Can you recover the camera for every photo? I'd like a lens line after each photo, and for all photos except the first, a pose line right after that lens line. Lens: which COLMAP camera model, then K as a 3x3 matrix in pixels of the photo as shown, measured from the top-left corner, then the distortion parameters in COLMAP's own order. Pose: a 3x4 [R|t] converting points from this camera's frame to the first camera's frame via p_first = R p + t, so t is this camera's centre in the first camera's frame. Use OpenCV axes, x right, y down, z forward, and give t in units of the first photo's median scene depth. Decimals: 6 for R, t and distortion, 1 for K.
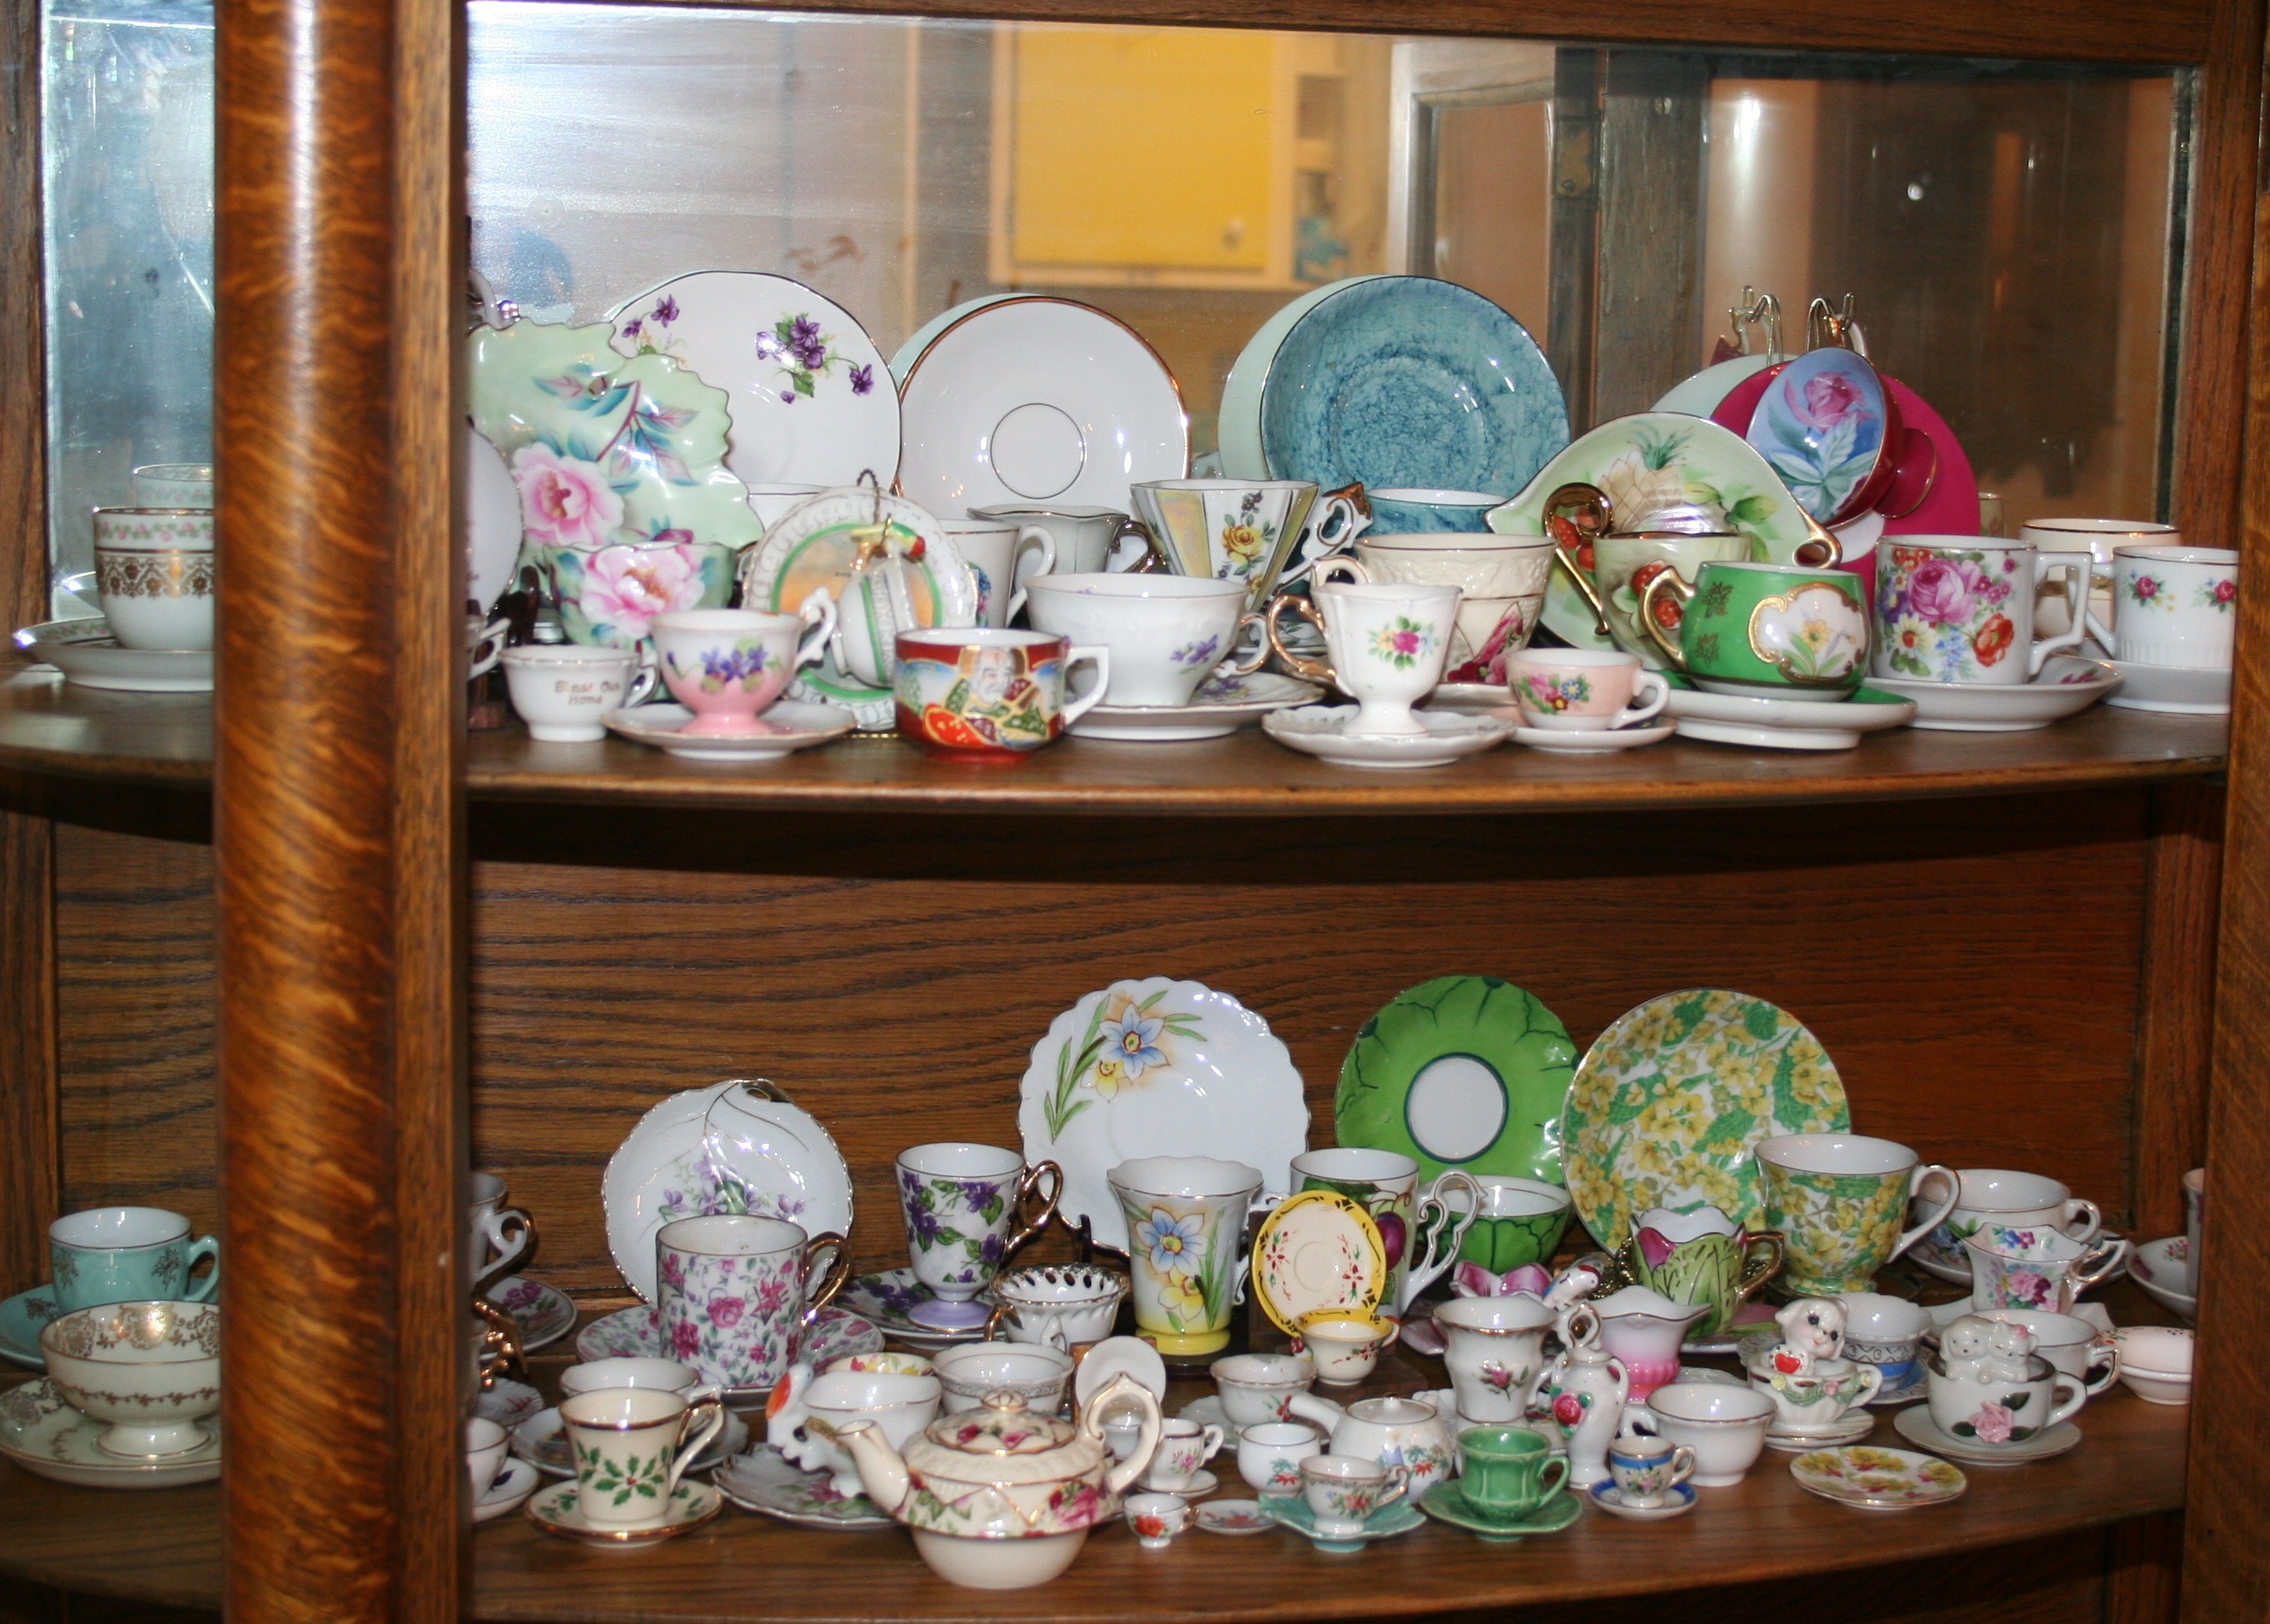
lens RADIAL K [[3293.9, 0, 1135.0], [0, 3293.9, 812.0], [0, 0, 1]] dist [-0.002057, 0.055000]
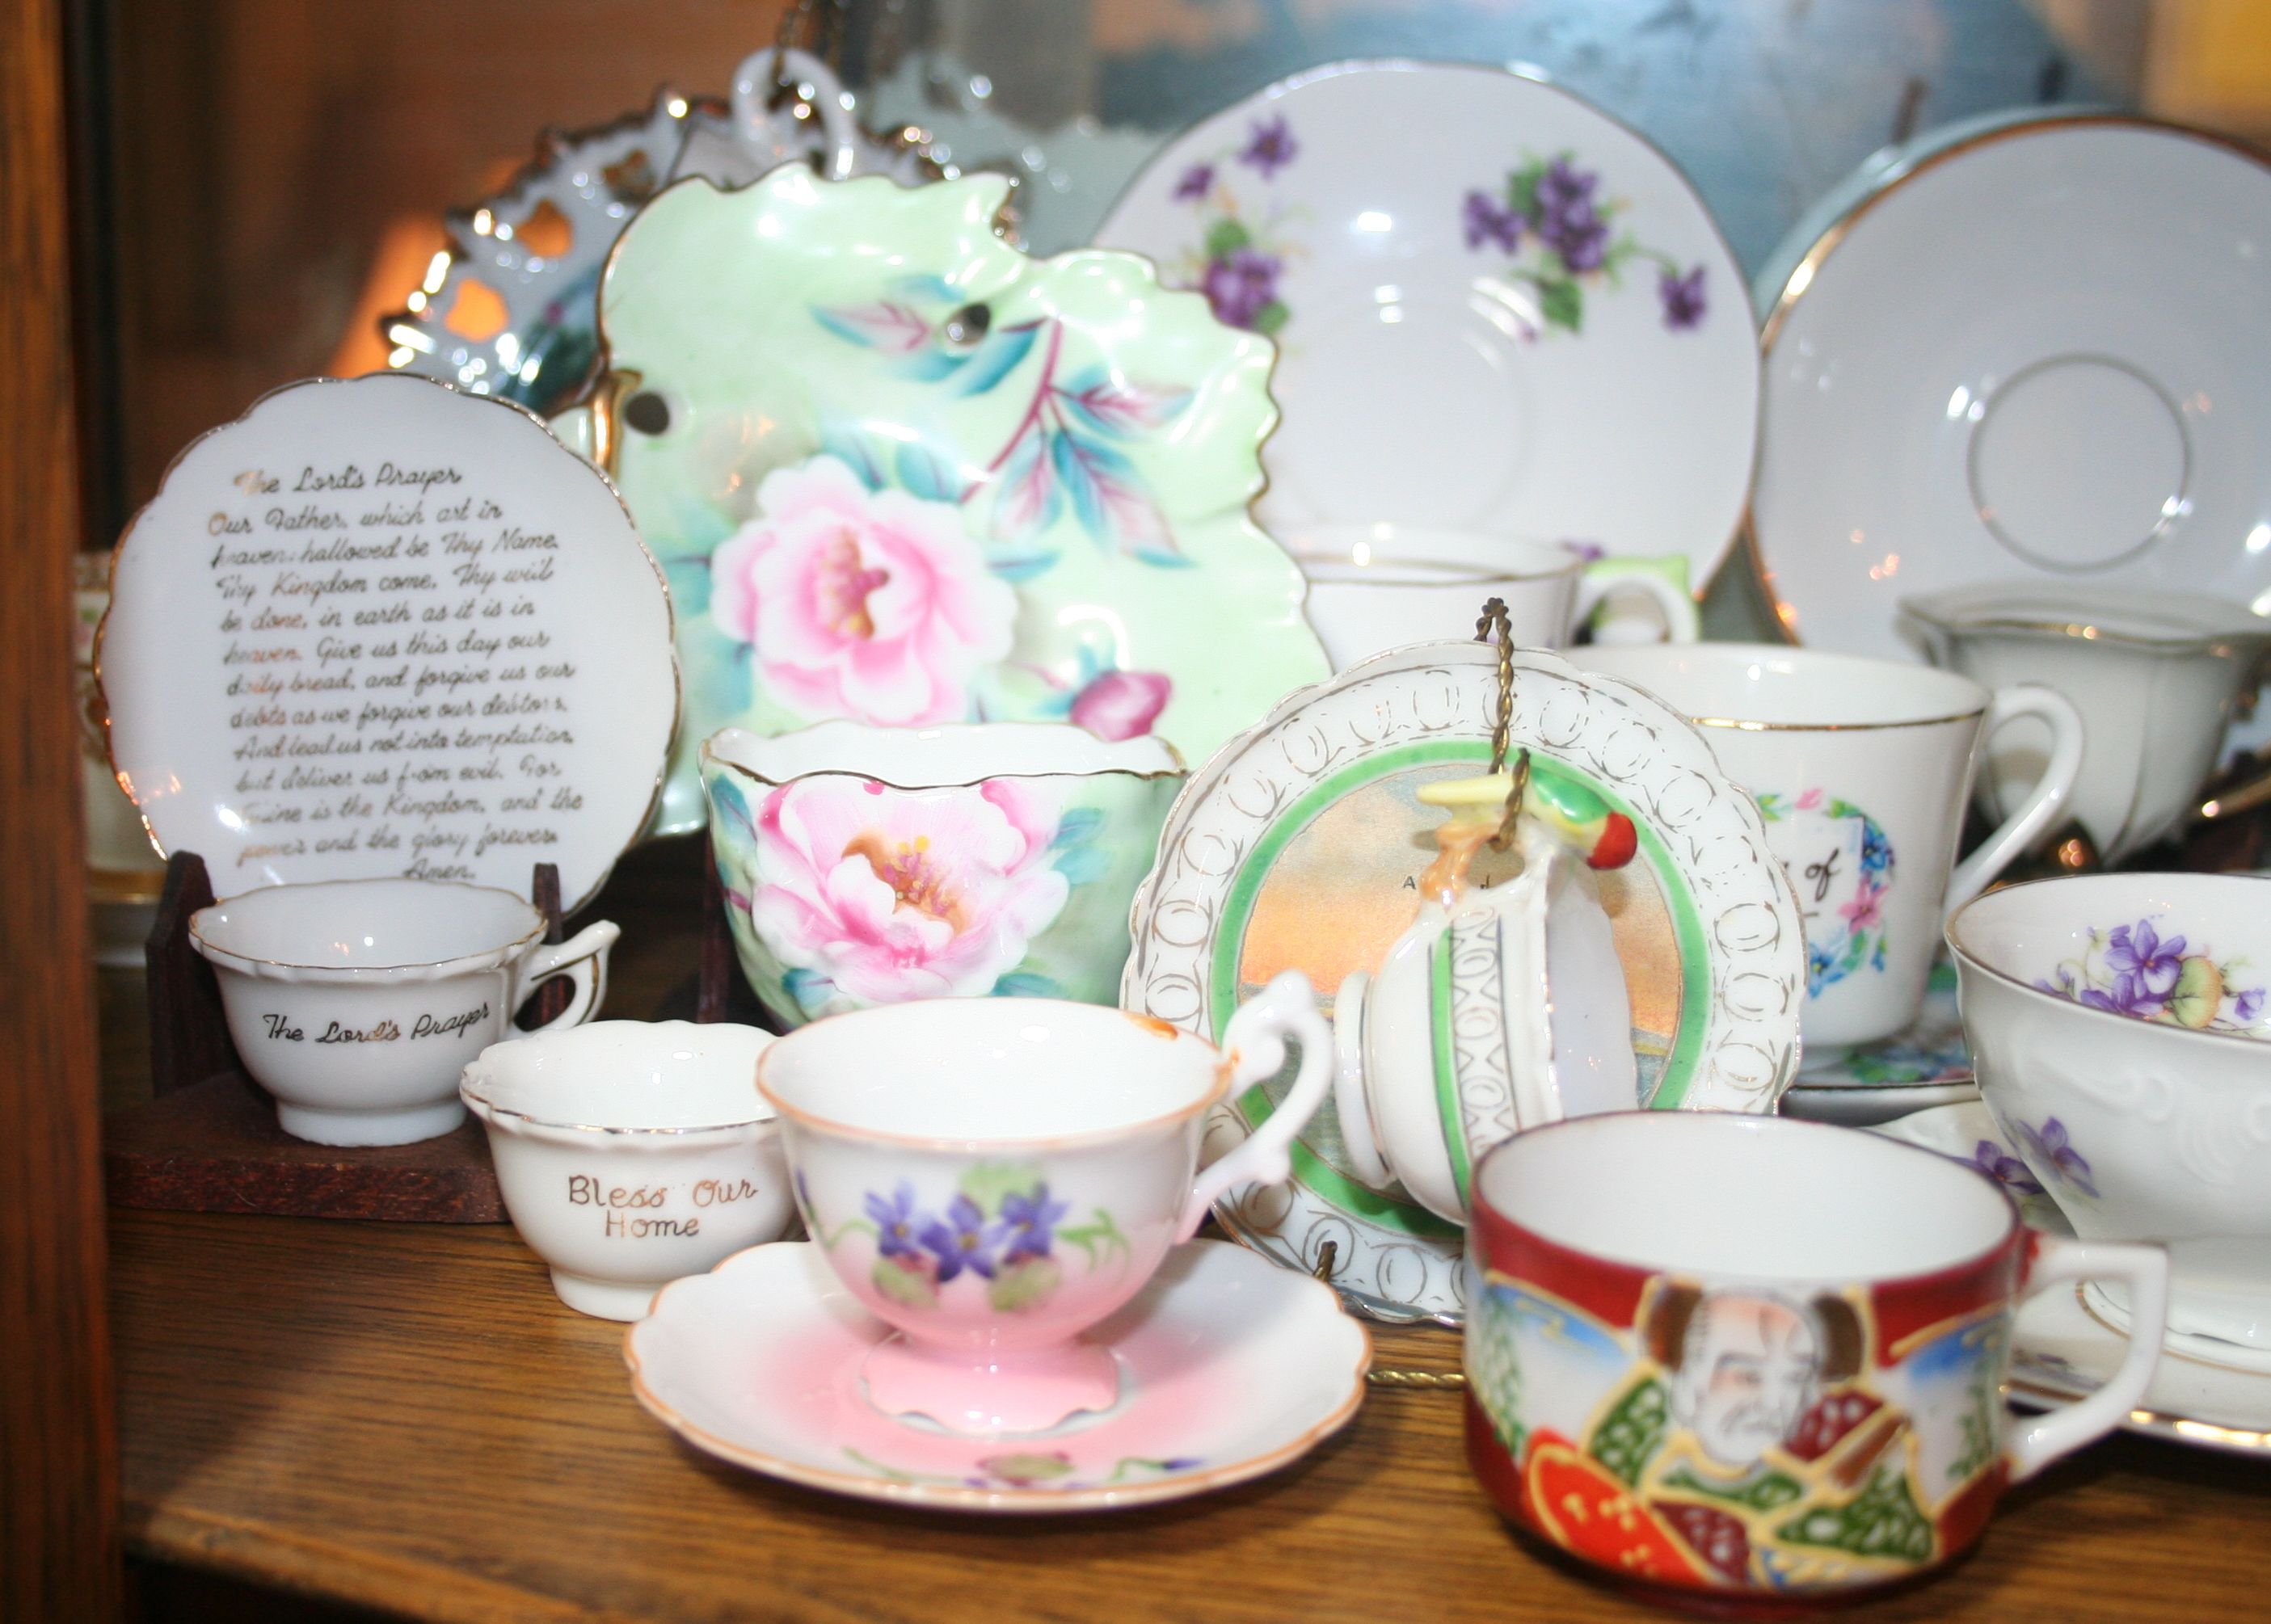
lens RADIAL K [[3295.2, 0, 1135.5], [0, 3295.2, 812.0], [0, 0, 1]] dist [-0.002057, 0.055000]
pose [[0.942933, 0.067556, -0.326057, -0.001666], [-0.051834, 0.997046, 0.056676, -0.105653], [0.328922, -0.036541, 0.943650, 0.695738]]
